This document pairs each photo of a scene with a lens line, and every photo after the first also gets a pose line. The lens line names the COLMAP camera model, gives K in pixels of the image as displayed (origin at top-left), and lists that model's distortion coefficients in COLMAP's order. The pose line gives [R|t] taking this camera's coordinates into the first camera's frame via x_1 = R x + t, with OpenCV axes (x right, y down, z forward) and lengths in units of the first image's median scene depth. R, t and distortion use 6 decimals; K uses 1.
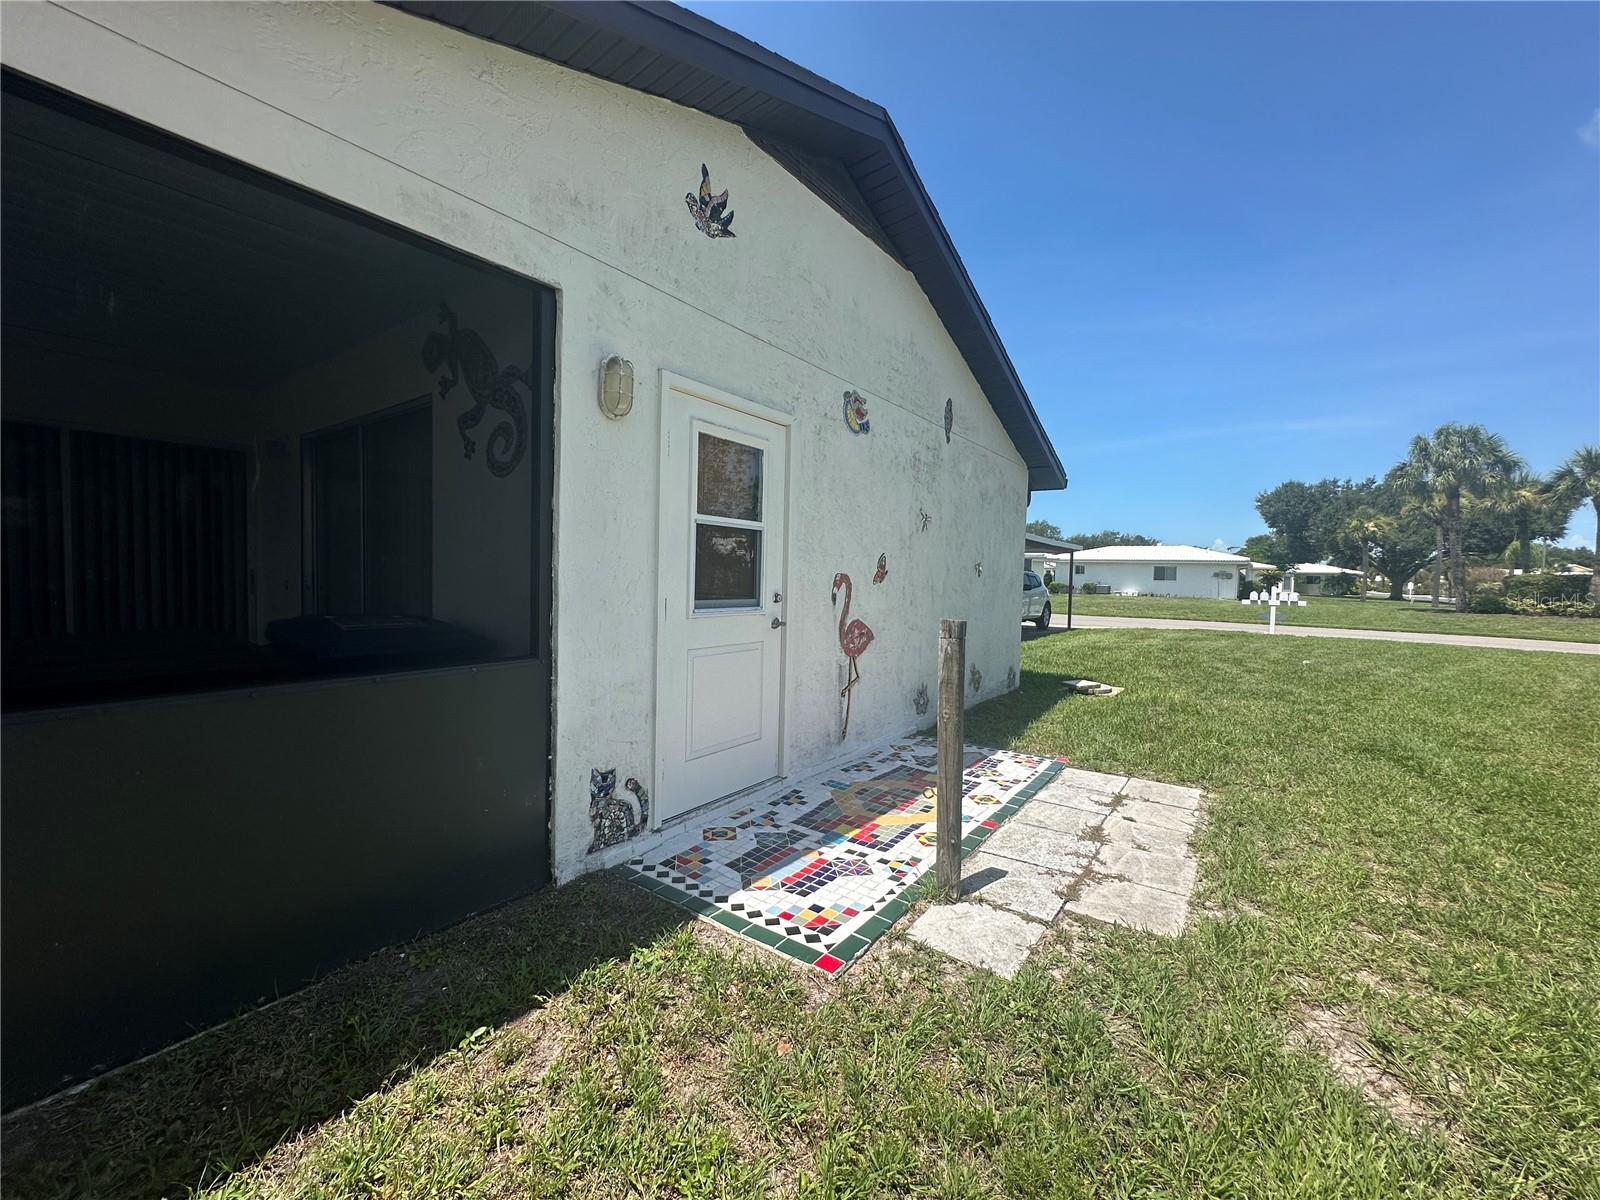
lens RADIAL K [[644.8, 0, 808.1], [0, 644.8, 589.2], [0, 0, 1]] dist [0.016782, 0.000471]
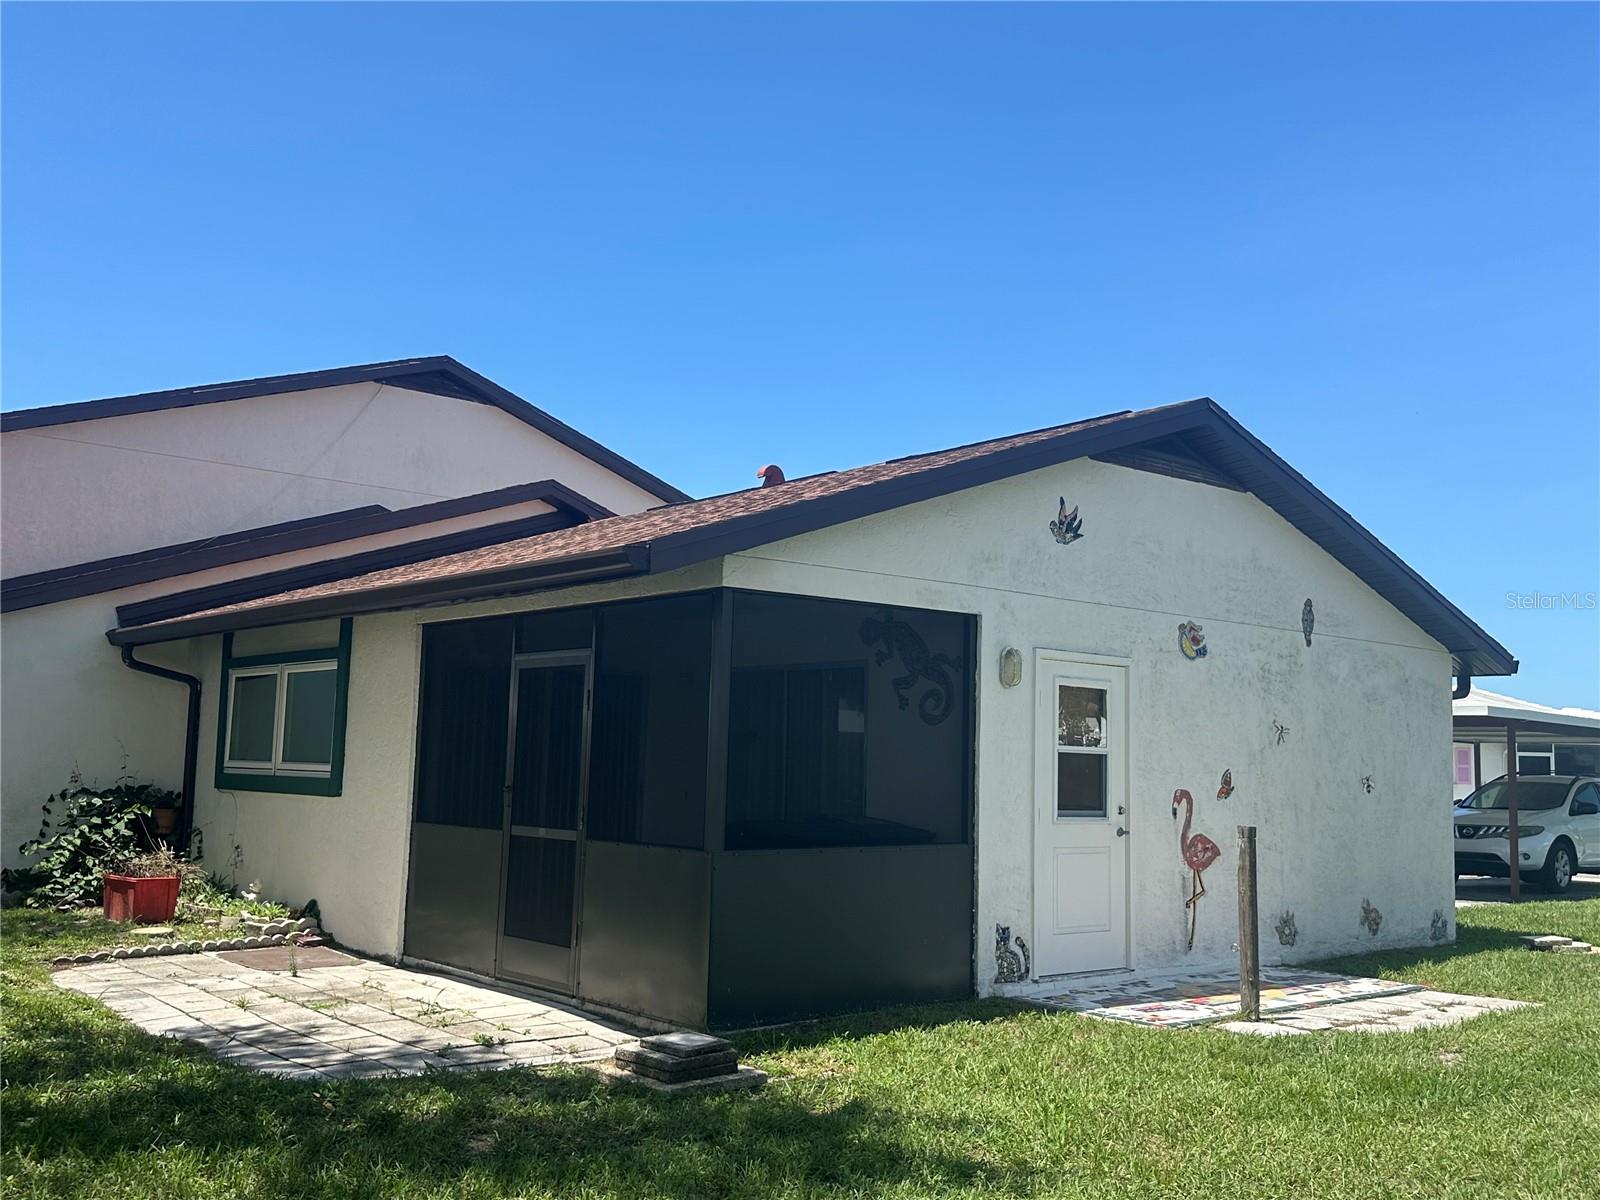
lens RADIAL K [[1436.5, 0, 801.5], [0, 1436.5, 599.7], [0, 0, 1]] dist [0.095208, -0.091709]
pose [[0.966277, -0.026053, -0.256184, 0.065687], [-0.010656, 0.989971, -0.140869, 0.009009], [0.257285, 0.138849, 0.956308, -1.536400]]
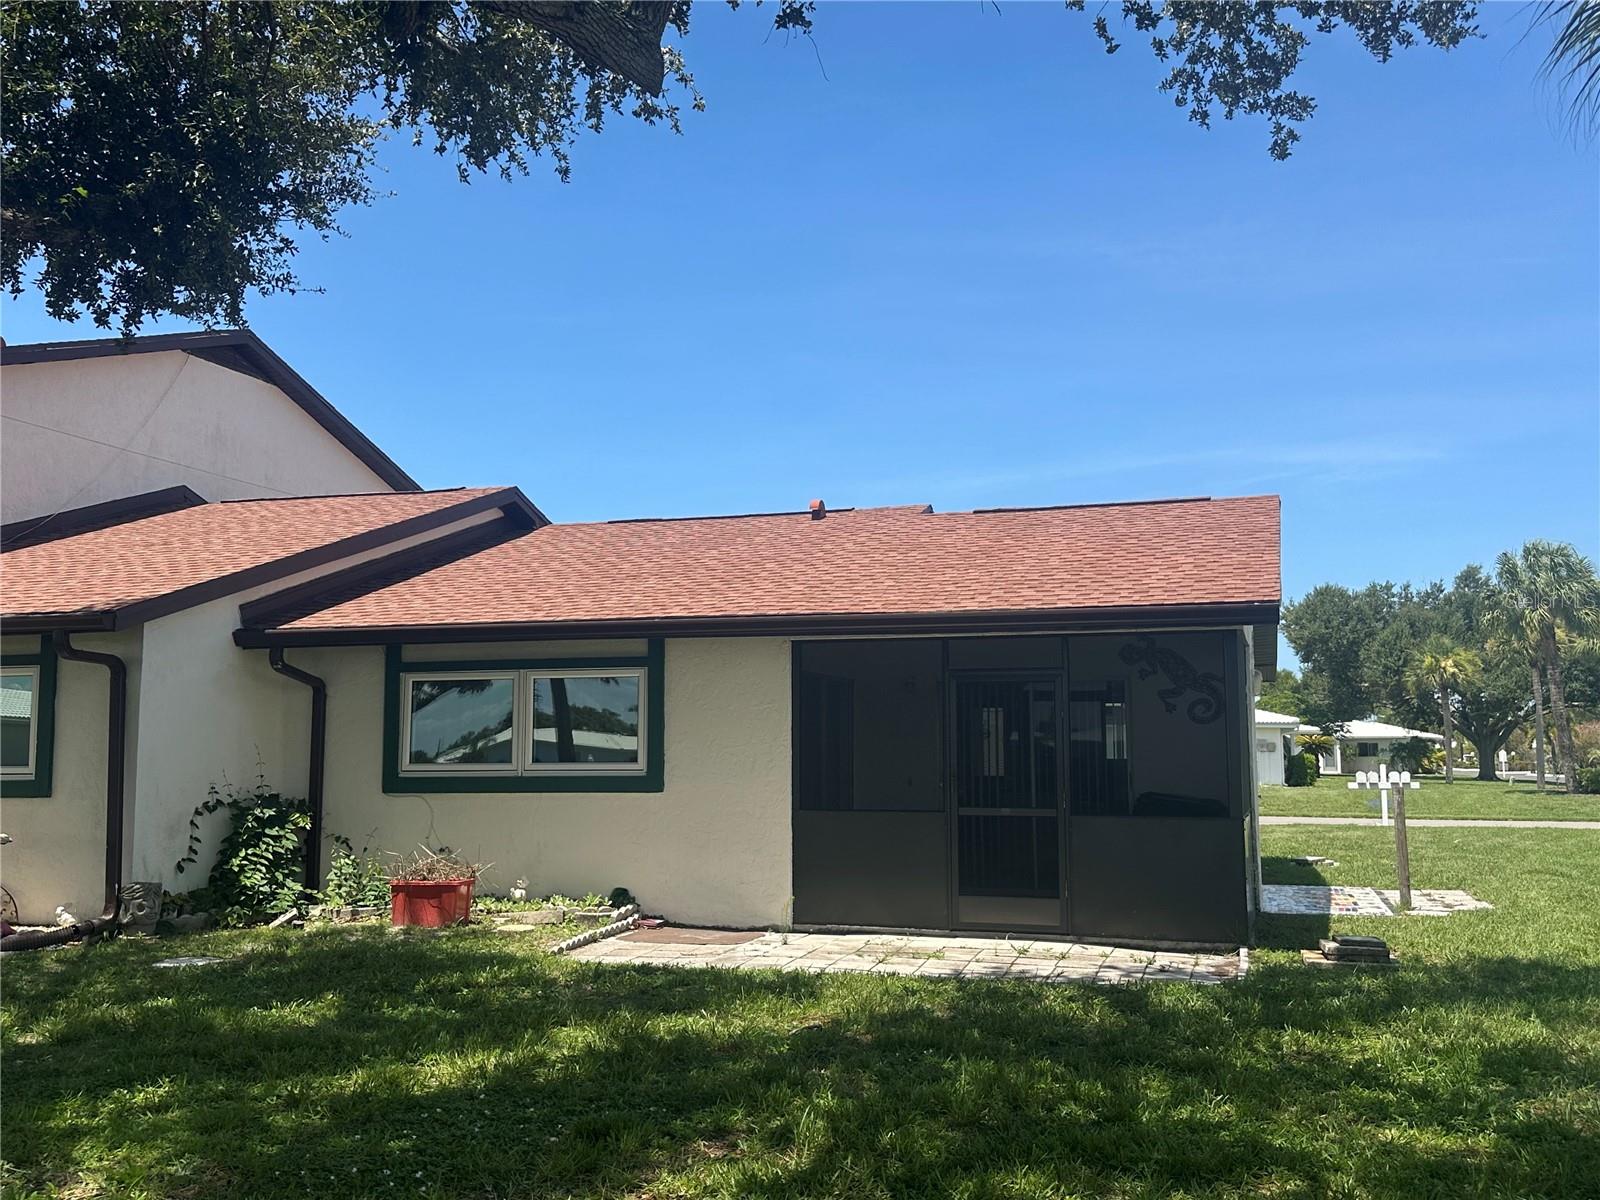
lens RADIAL K [[1436.5, 0, 802.7], [0, 1436.5, 609.2], [0, 0, 1]] dist [0.095208, -0.091709]
pose [[0.953800, 0.007474, 0.300349, -2.068655], [0.029029, 0.992720, -0.116891, -0.020344], [-0.299036, 0.120210, 0.946640, -2.056981]]
